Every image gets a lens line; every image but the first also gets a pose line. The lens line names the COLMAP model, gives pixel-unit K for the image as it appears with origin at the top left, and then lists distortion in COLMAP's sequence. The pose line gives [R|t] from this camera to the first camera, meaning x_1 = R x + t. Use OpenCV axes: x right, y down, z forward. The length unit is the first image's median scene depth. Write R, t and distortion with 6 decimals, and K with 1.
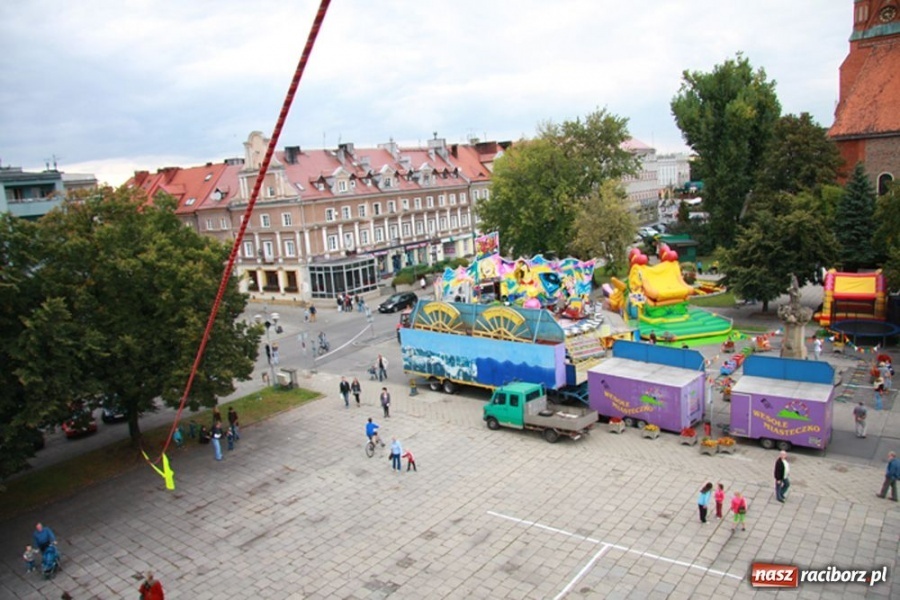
lens RADIAL K [[684.6, 0, 442.1], [0, 684.6, 303.5], [0, 0, 1]] dist [-0.177744, 0.125593]
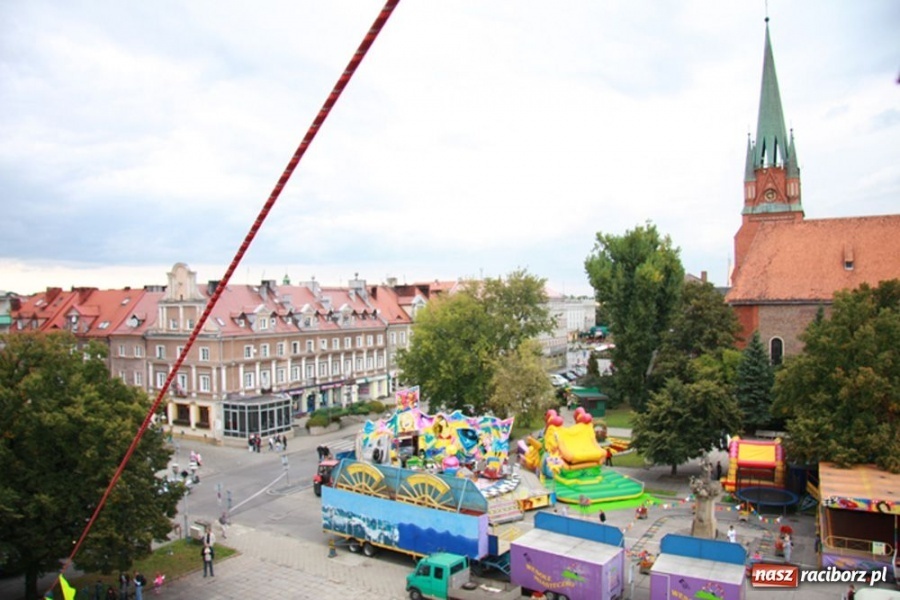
lens RADIAL K [[684.6, 0, 437.3], [0, 684.6, 309.9], [0, 0, 1]] dist [-0.177744, 0.125593]
pose [[0.989992, 0.066784, 0.124317, -0.019616], [-0.043750, 0.982774, -0.179557, -0.027359], [-0.134167, 0.172321, 0.975861, -0.012171]]
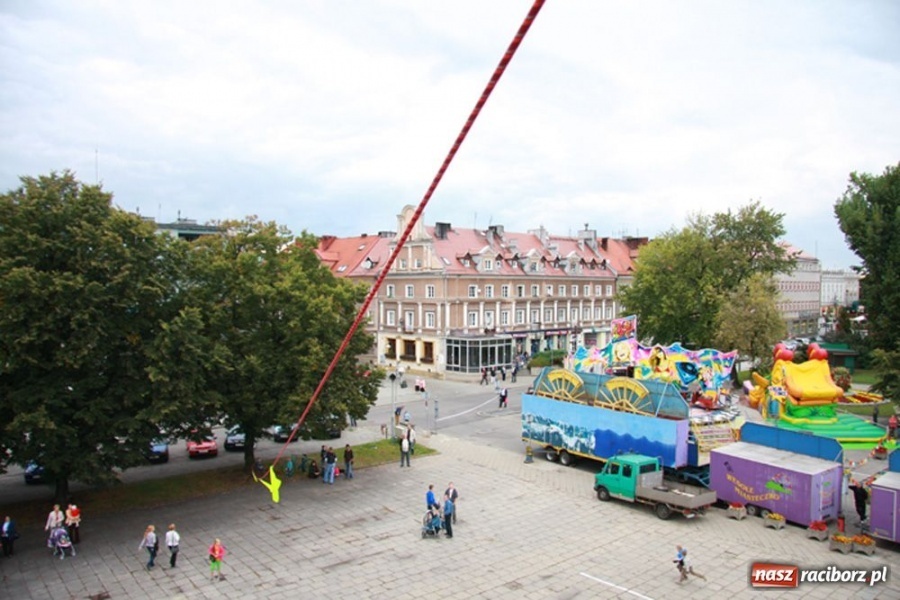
lens RADIAL K [[684.6, 0, 445.0], [0, 684.6, 310.0], [0, 0, 1]] dist [-0.177744, 0.125593]
pose [[0.972906, 0.085234, -0.214915, 0.017850], [-0.113457, 0.985950, -0.122594, 0.028859], [0.201447, 0.143656, 0.968908, 0.004969]]
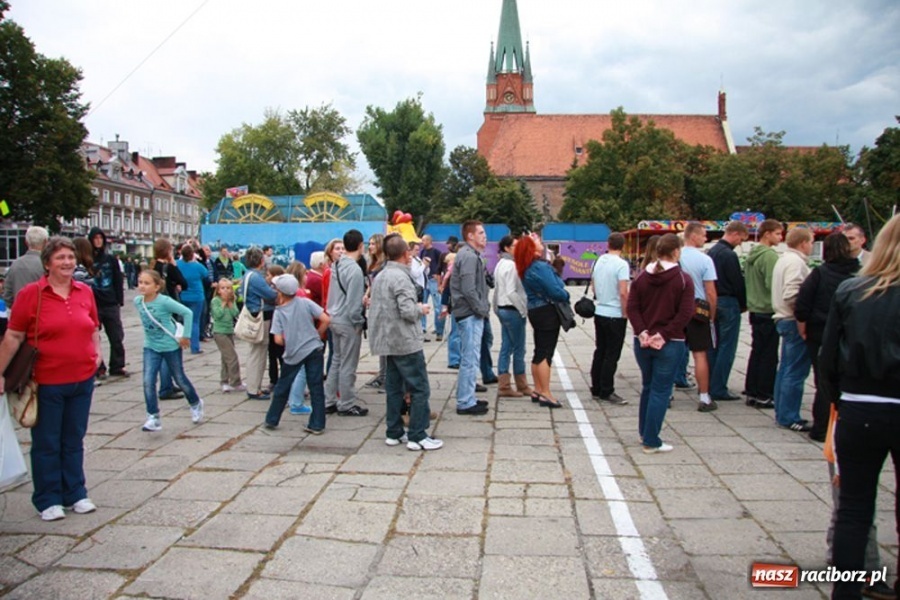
lens RADIAL K [[684.6, 0, 442.1], [0, 684.6, 300.0], [0, 0, 1]] dist [-0.177744, 0.125593]
pose [[0.837768, 0.049480, 0.543779, -0.166021], [0.027968, 0.990690, -0.133233, 0.161124], [-0.545309, 0.126827, 0.828585, 0.022315]]
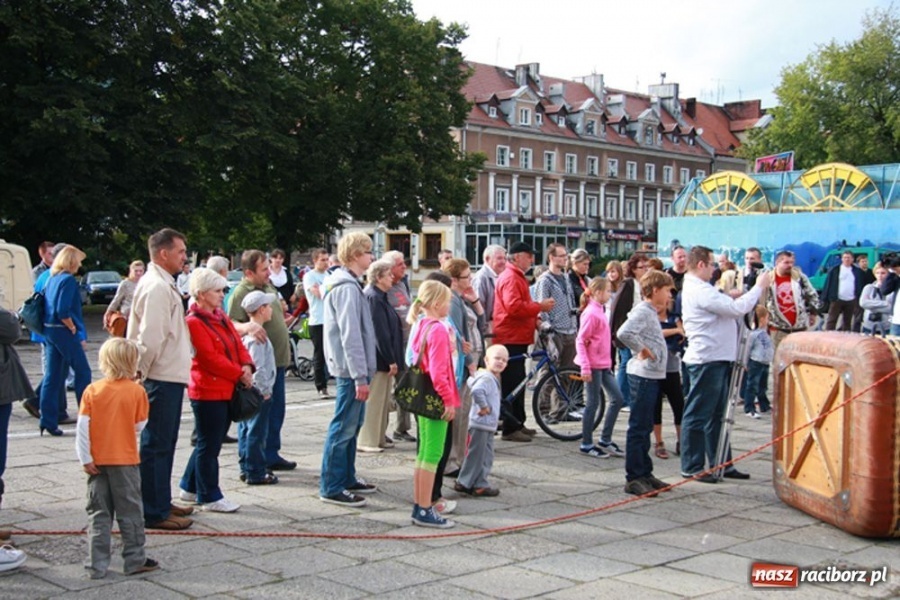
lens RADIAL K [[1192.4, 0, 444.2], [0, 1192.4, 294.1], [0, 0, 1]] dist [0.129761, 0.000000]
pose [[0.986941, 0.092125, -0.132135, -0.061869], [-0.110643, 0.983886, -0.140447, 0.172774], [0.117067, 0.153233, 0.981231, -0.098999]]
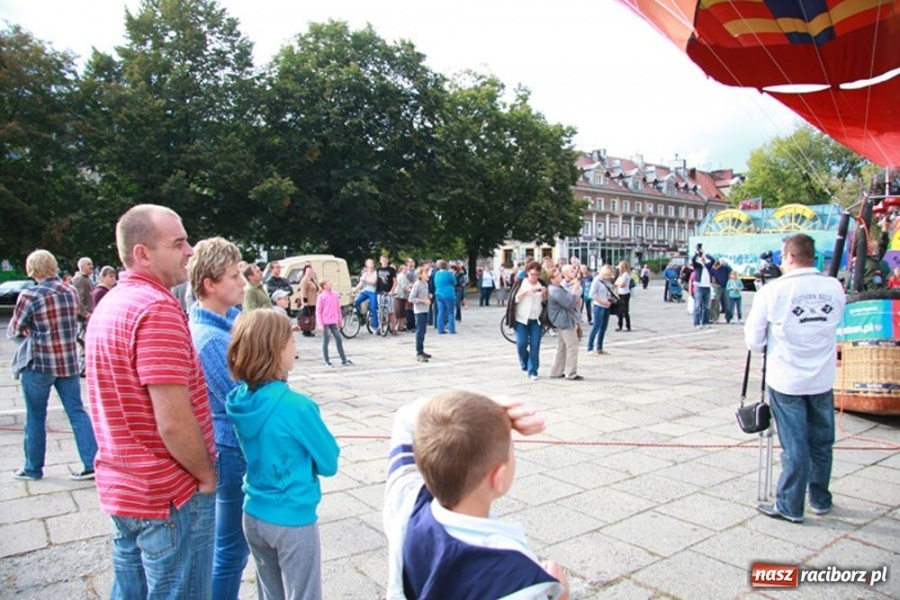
lens RADIAL K [[684.6, 0, 447.6], [0, 684.6, 287.1], [0, 0, 1]] dist [-0.177744, 0.125593]
pose [[0.960627, 0.082753, -0.265230, -0.084093], [-0.118134, 0.985680, -0.120329, 0.173069], [0.251474, 0.146924, 0.956647, -0.089135]]
